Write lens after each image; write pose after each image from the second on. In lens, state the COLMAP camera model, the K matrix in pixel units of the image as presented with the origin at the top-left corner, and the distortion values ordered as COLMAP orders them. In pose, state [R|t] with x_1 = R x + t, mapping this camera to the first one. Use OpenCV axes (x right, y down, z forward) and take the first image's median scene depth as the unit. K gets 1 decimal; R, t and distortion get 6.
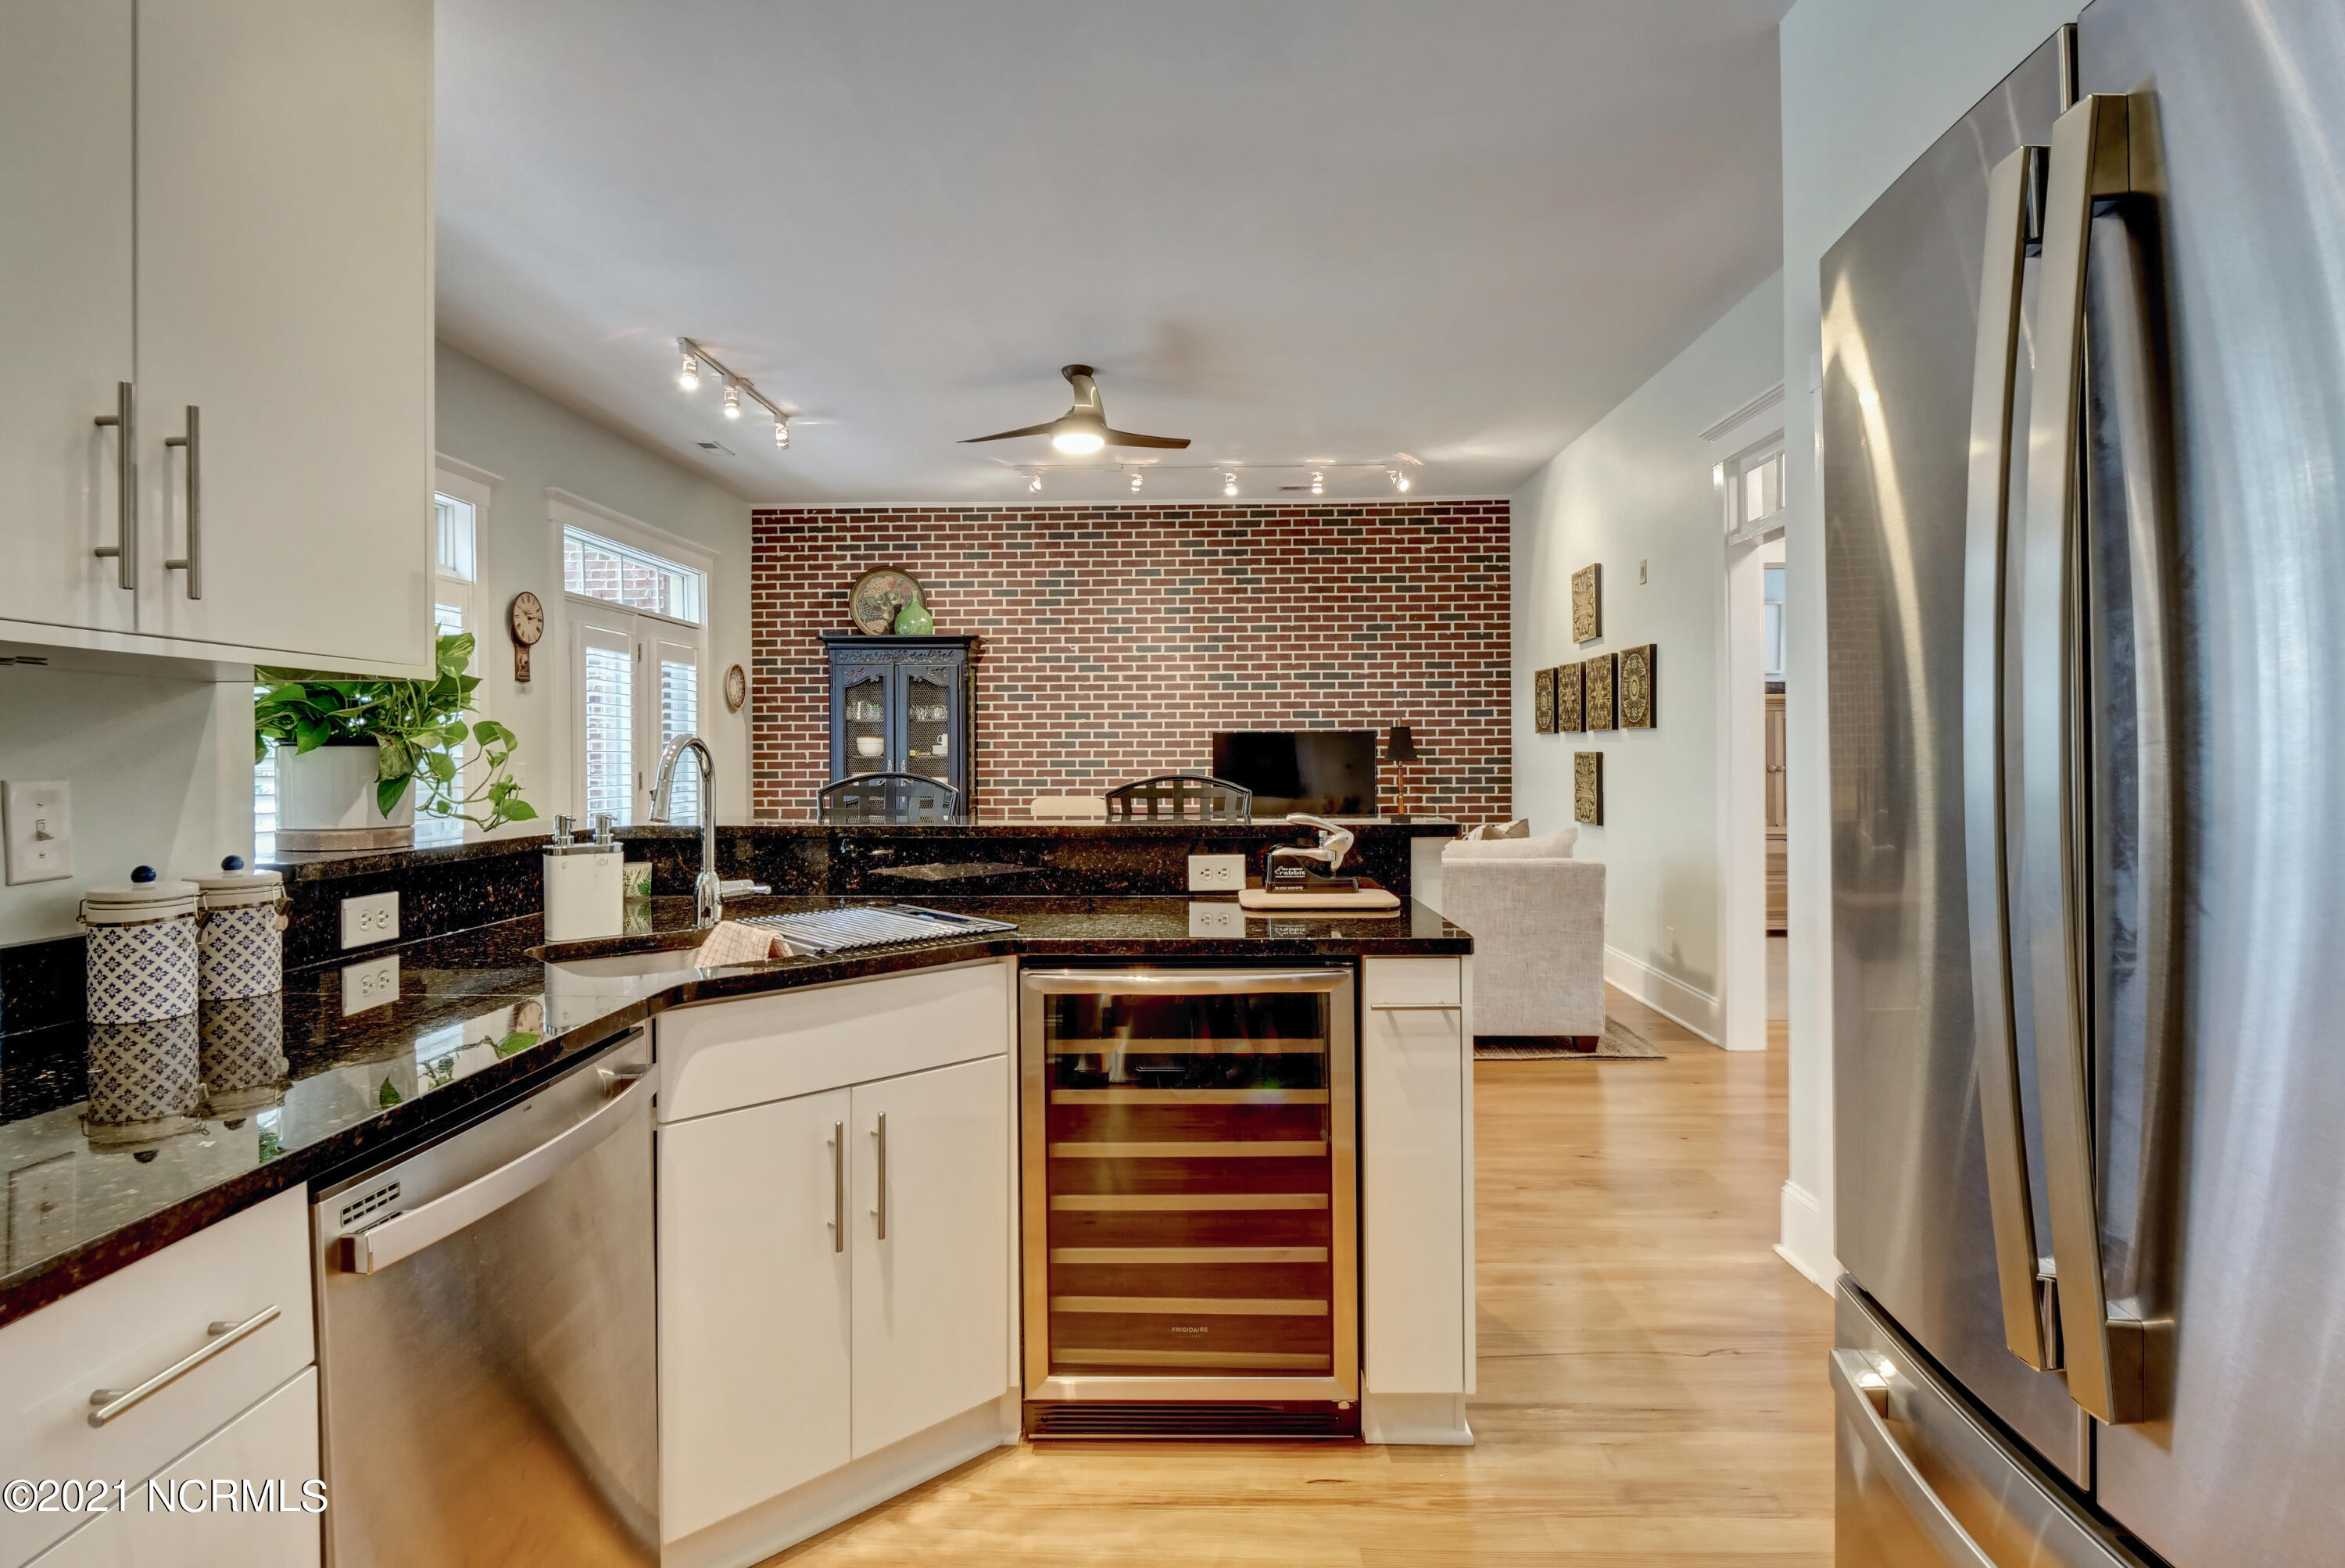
lens RADIAL K [[1136.1, 0, 1151.4], [0, 1136.1, 761.5], [0, 0, 1]] dist [-0.014076, -0.001968]
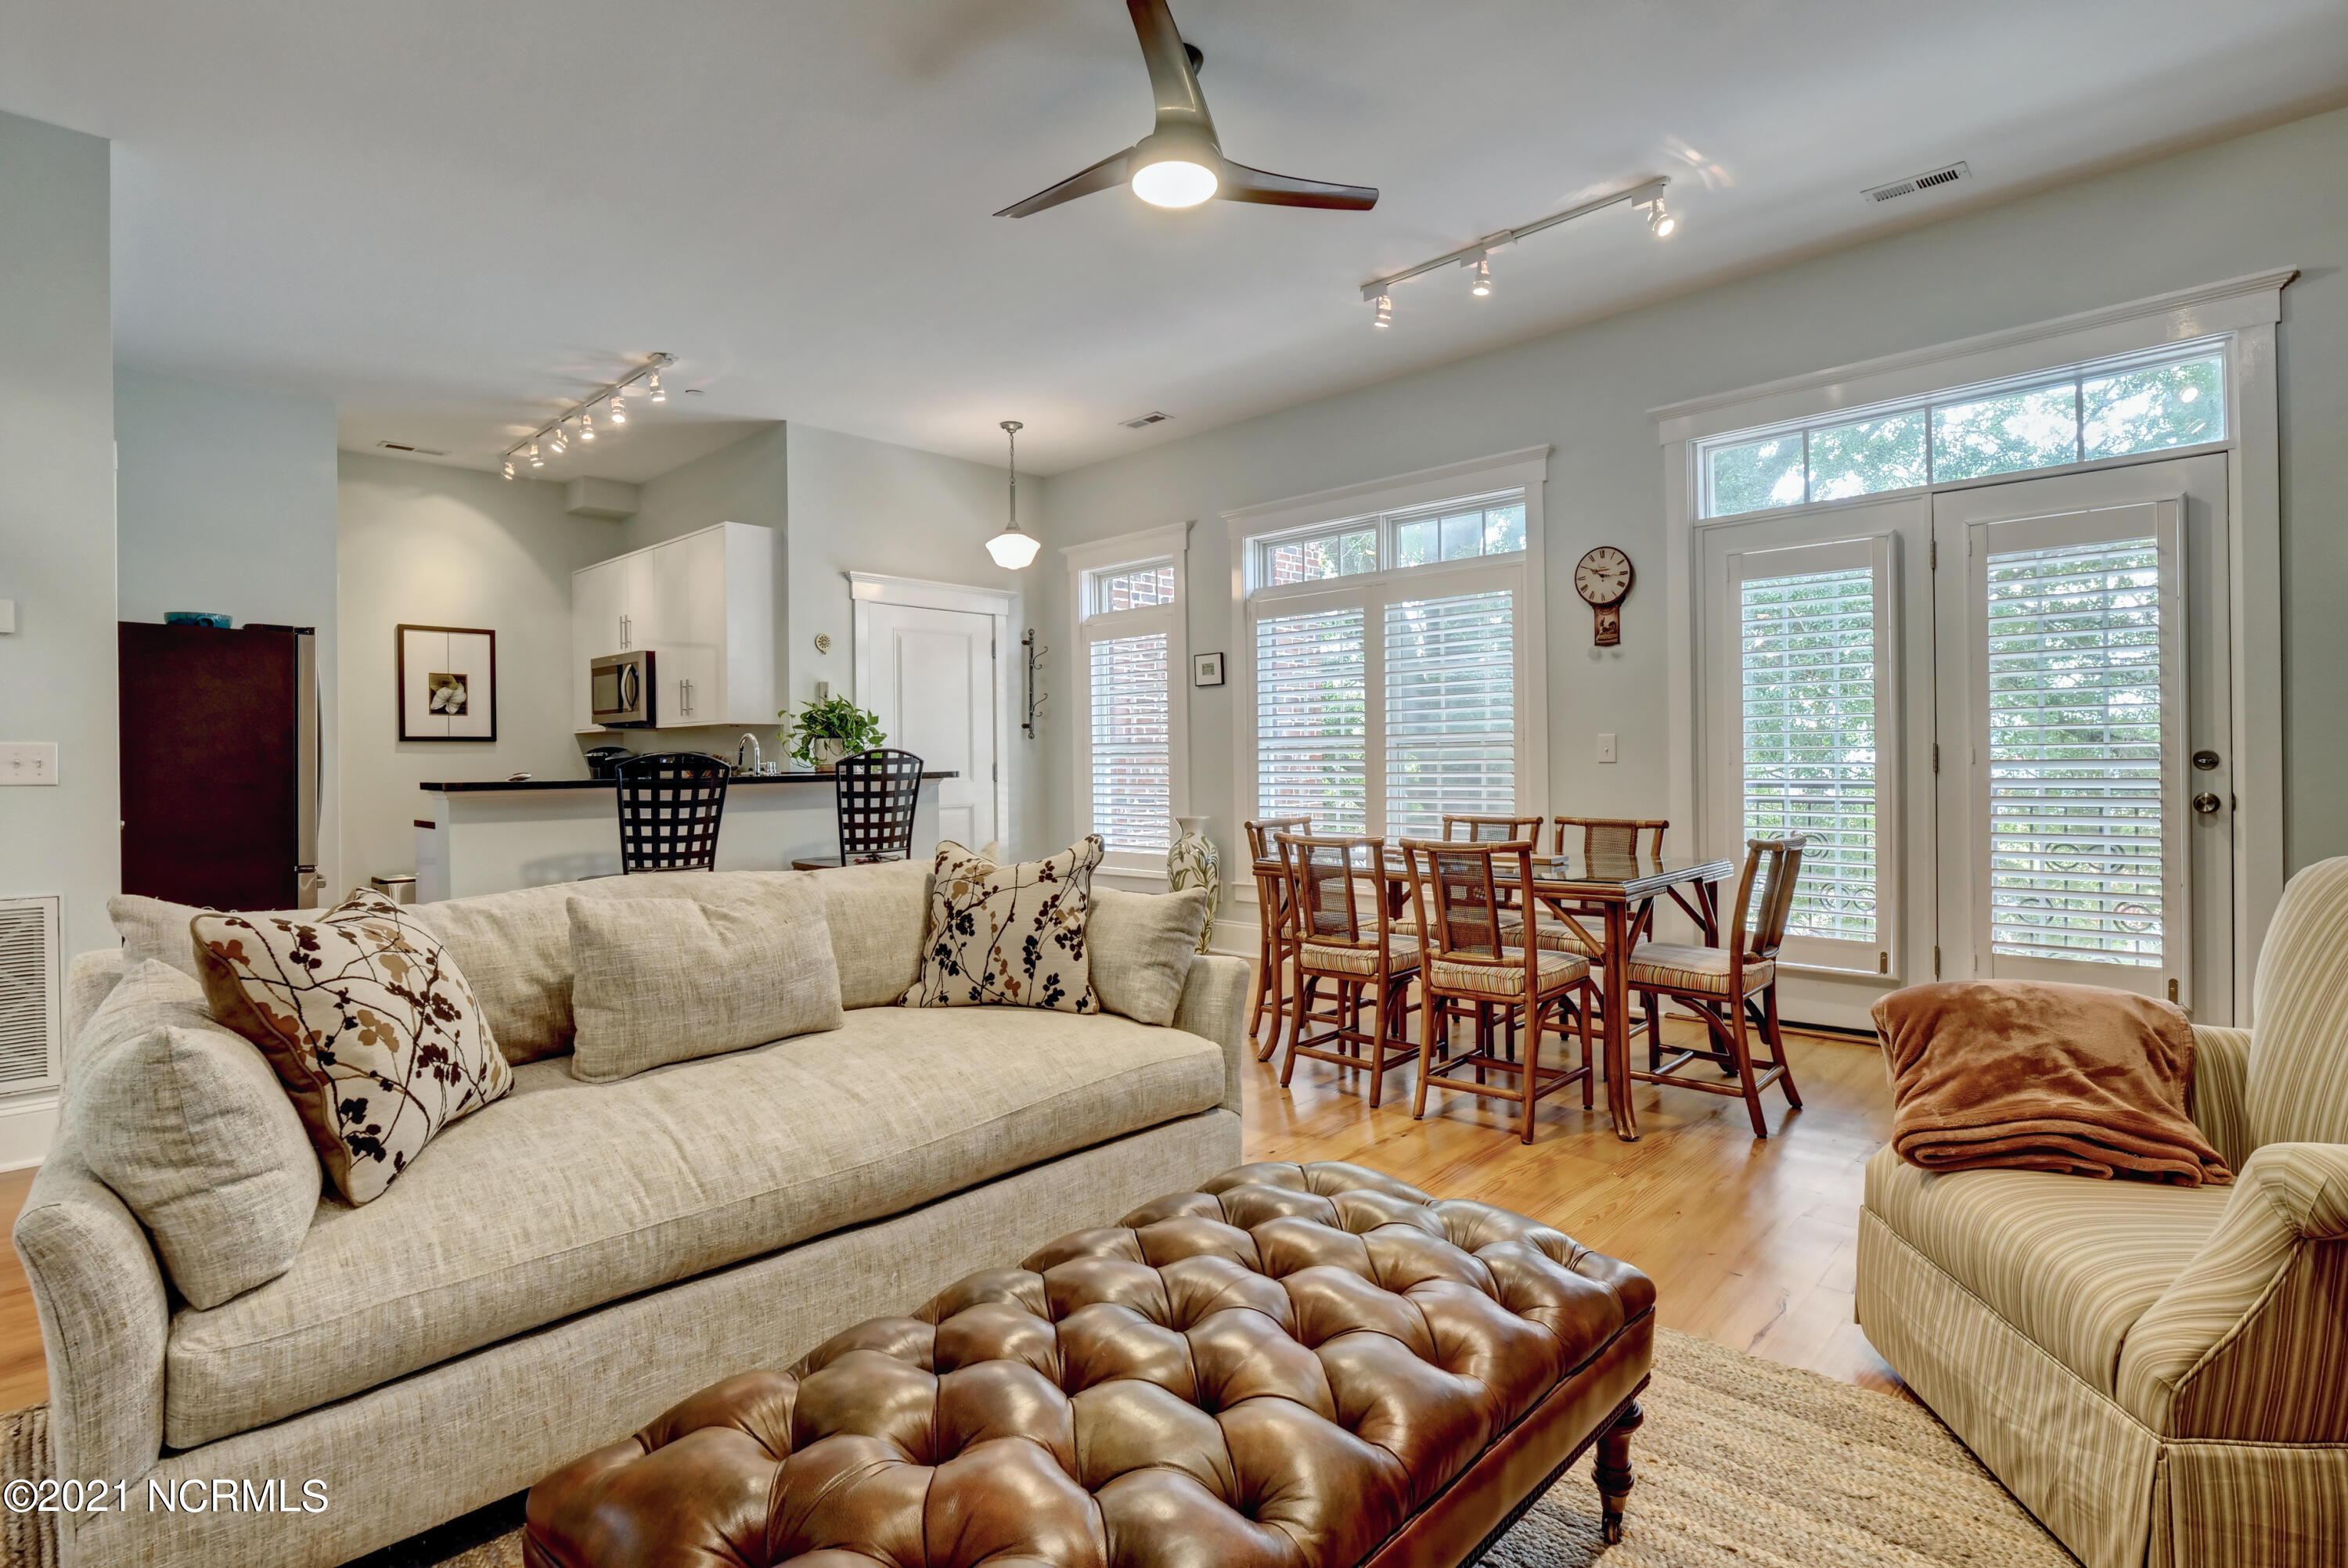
lens RADIAL K [[1137.4, 0, 1163.1], [0, 1137.4, 772.6], [0, 0, 1]] dist [-0.014076, -0.001968]
pose [[-0.665088, 0.024479, -0.746364, 0.250626], [0.012620, 0.999688, 0.021542, 0.005582], [0.746658, 0.004909, -0.665190, 0.902050]]
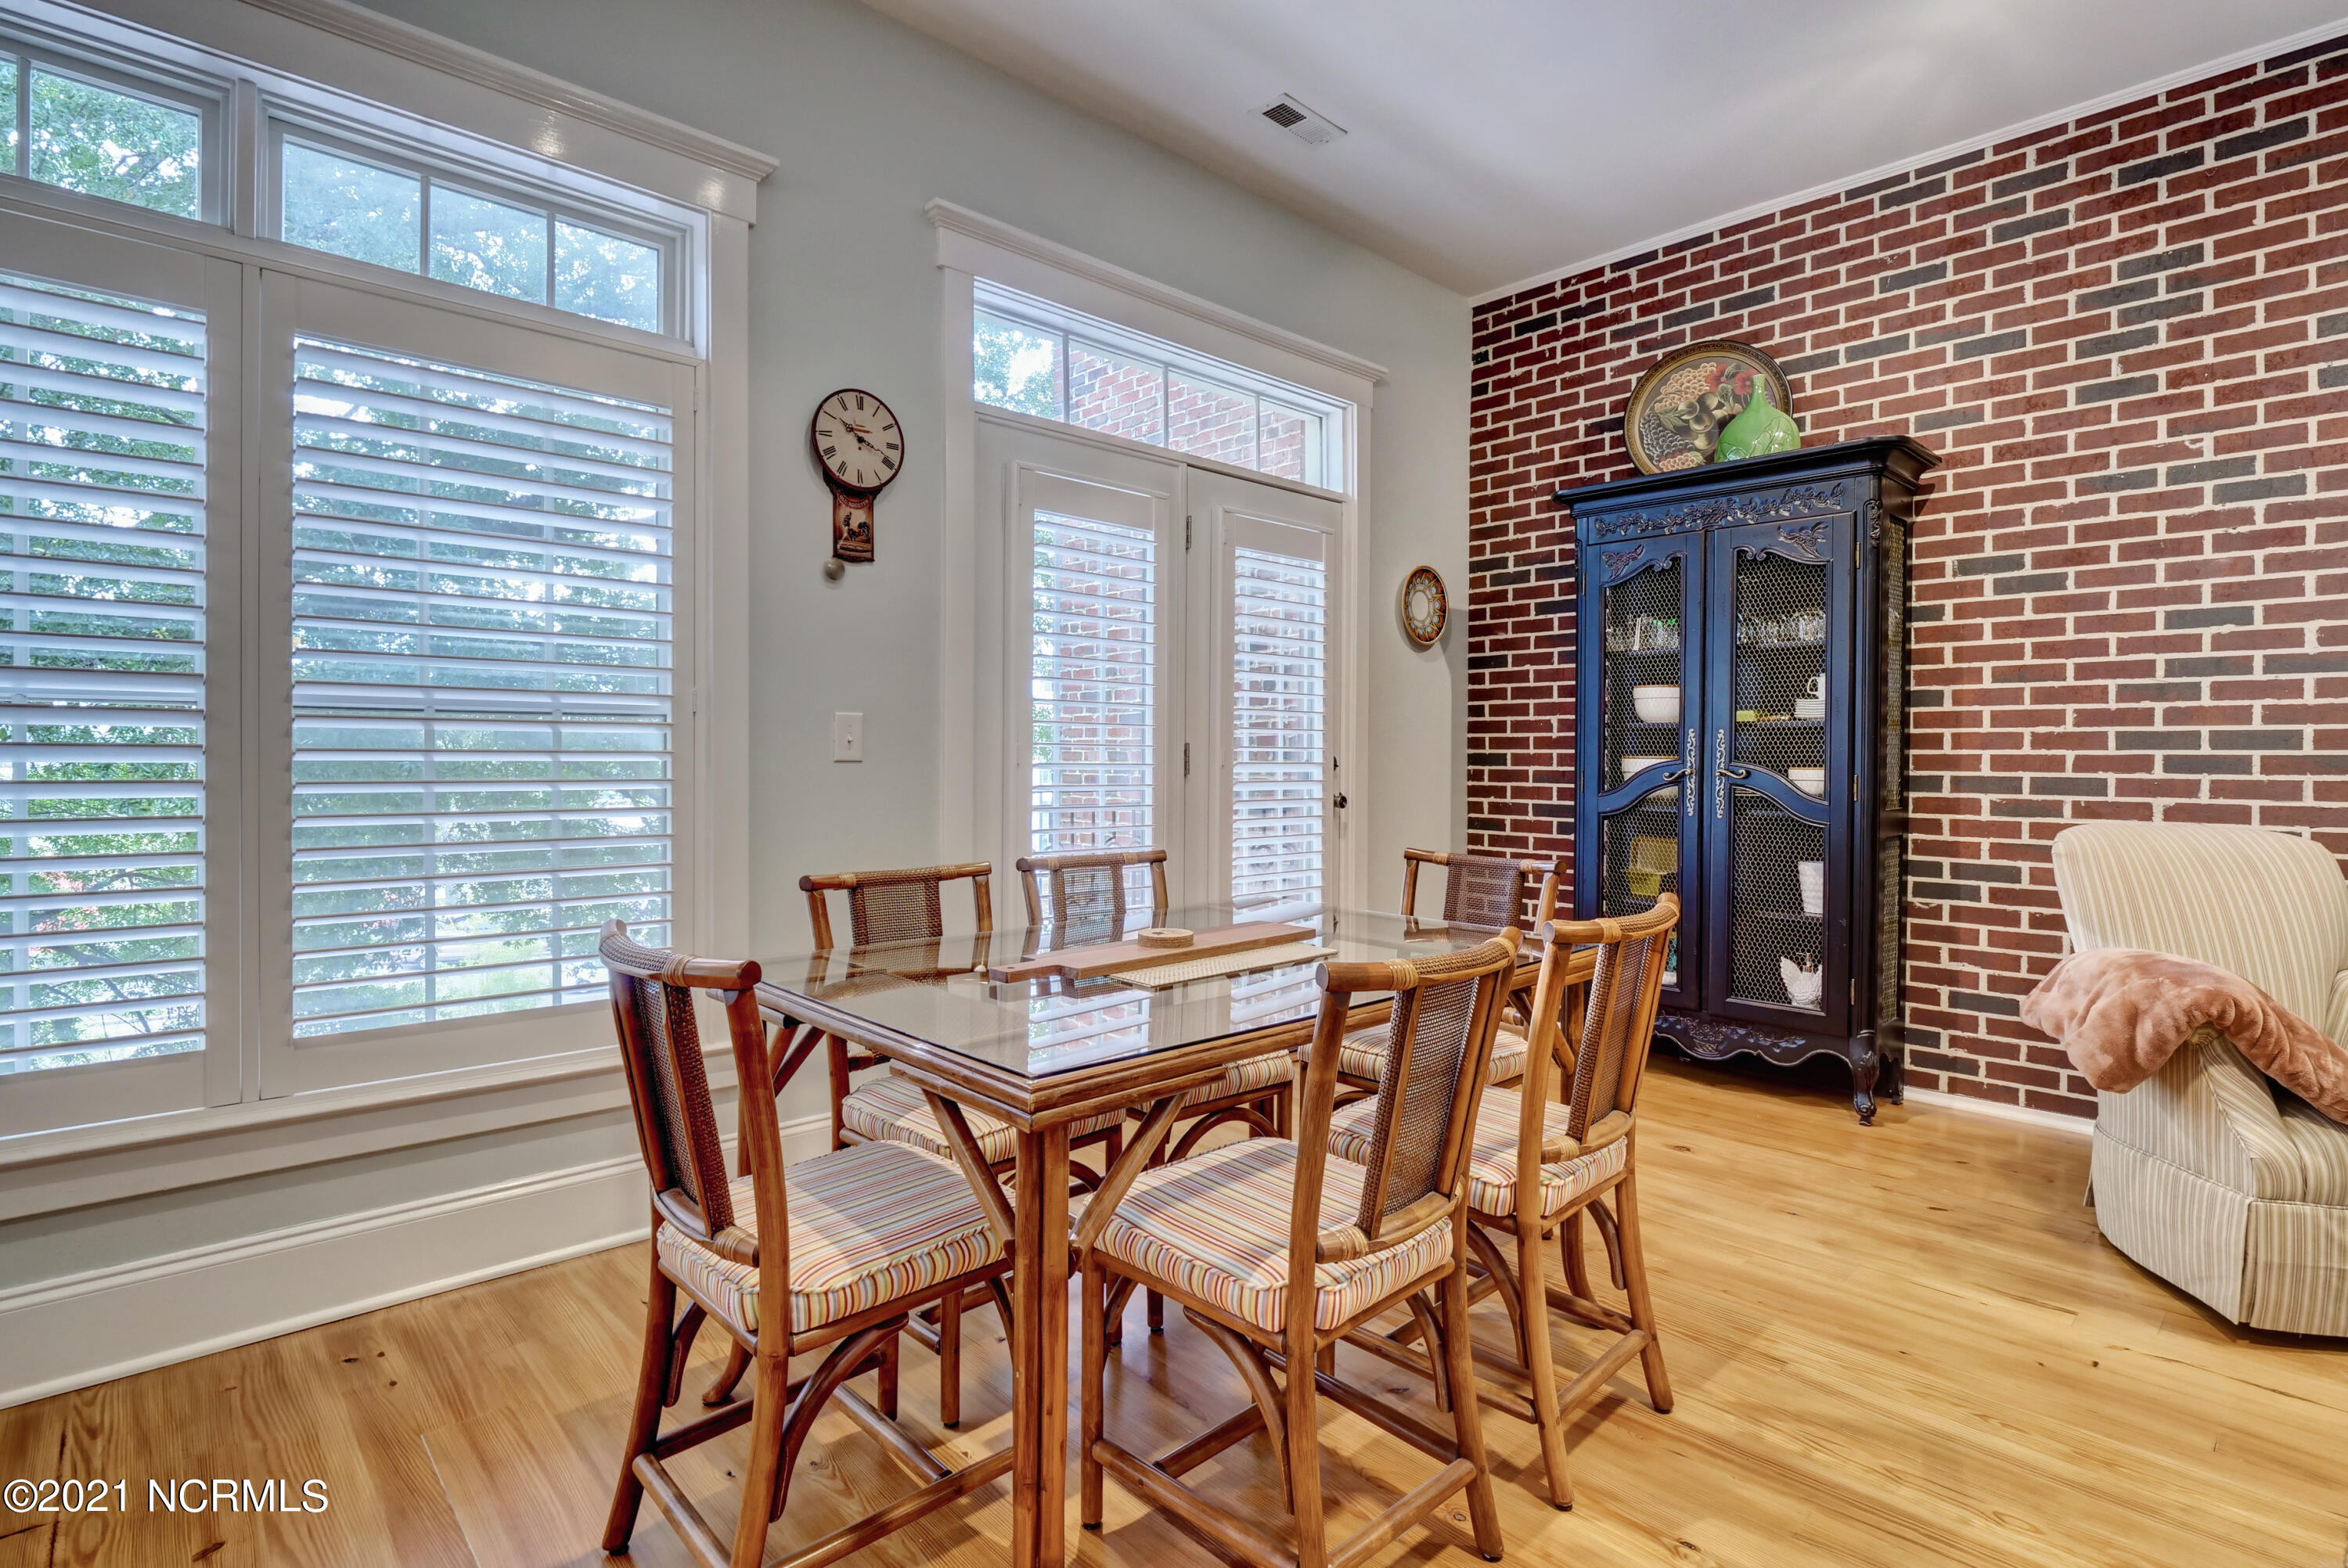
lens RADIAL K [[1137.4, 0, 1169.7], [0, 1137.4, 767.5], [0, 0, 1]] dist [-0.014076, -0.001968]
pose [[0.709835, 0.018175, -0.704133, -0.046815], [-0.015922, 0.999826, 0.009756, 0.013192], [0.704188, 0.004286, 0.710001, 0.485998]]
